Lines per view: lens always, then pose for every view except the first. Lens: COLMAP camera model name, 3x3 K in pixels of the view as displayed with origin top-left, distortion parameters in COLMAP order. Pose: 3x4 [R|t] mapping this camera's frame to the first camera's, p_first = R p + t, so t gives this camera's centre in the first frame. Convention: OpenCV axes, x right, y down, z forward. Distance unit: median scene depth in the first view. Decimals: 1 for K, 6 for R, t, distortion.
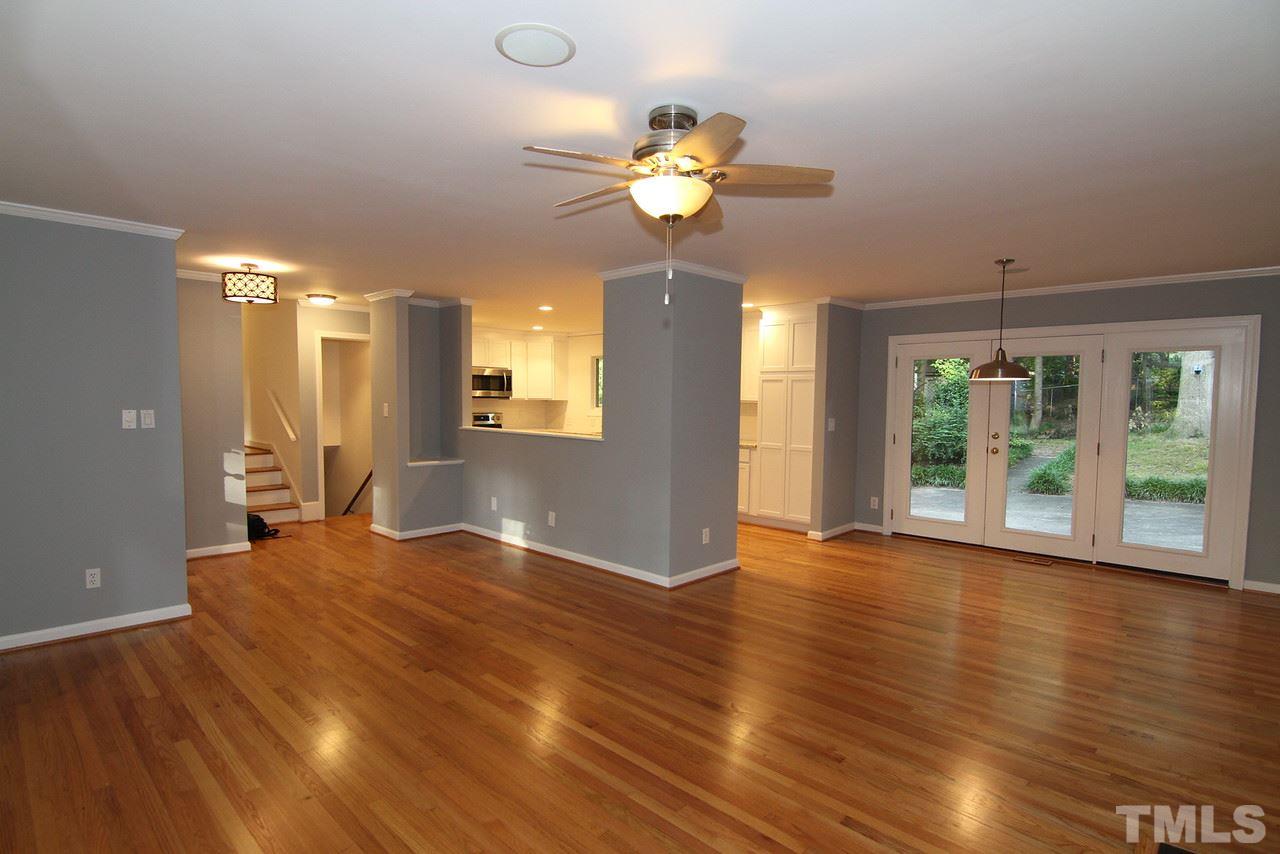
lens RADIAL K [[648.5, 0, 638.9], [0, 648.5, 436.2], [0, 0, 1]] dist [-0.002097, -0.018617]
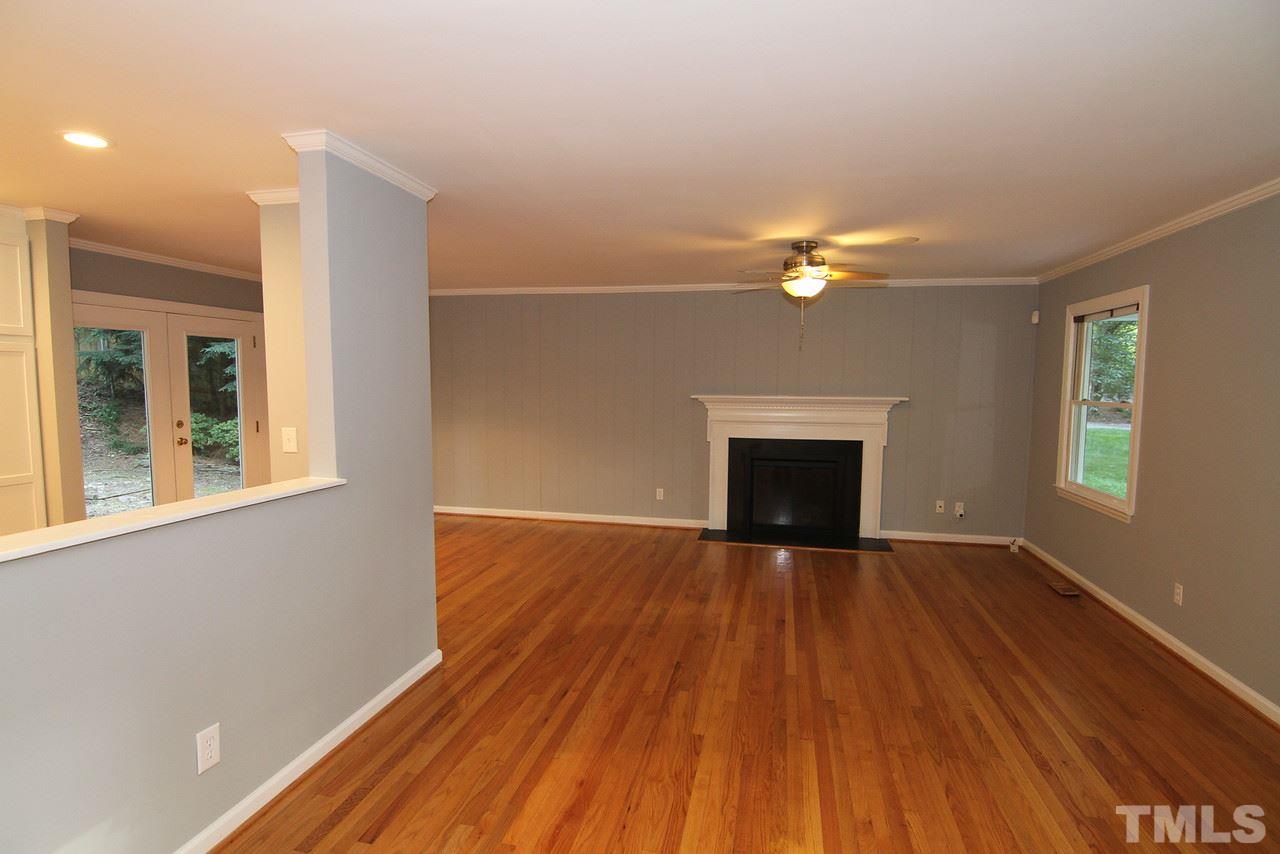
lens RADIAL K [[648.5, 0, 638.9], [0, 648.5, 436.2], [0, 0, 1]] dist [-0.002097, -0.018617]
pose [[-0.519137, -0.088563, 0.850090, -0.738598], [0.037500, 0.991299, 0.126175, -0.103326], [-0.853868, 0.097380, -0.511299, 1.324879]]
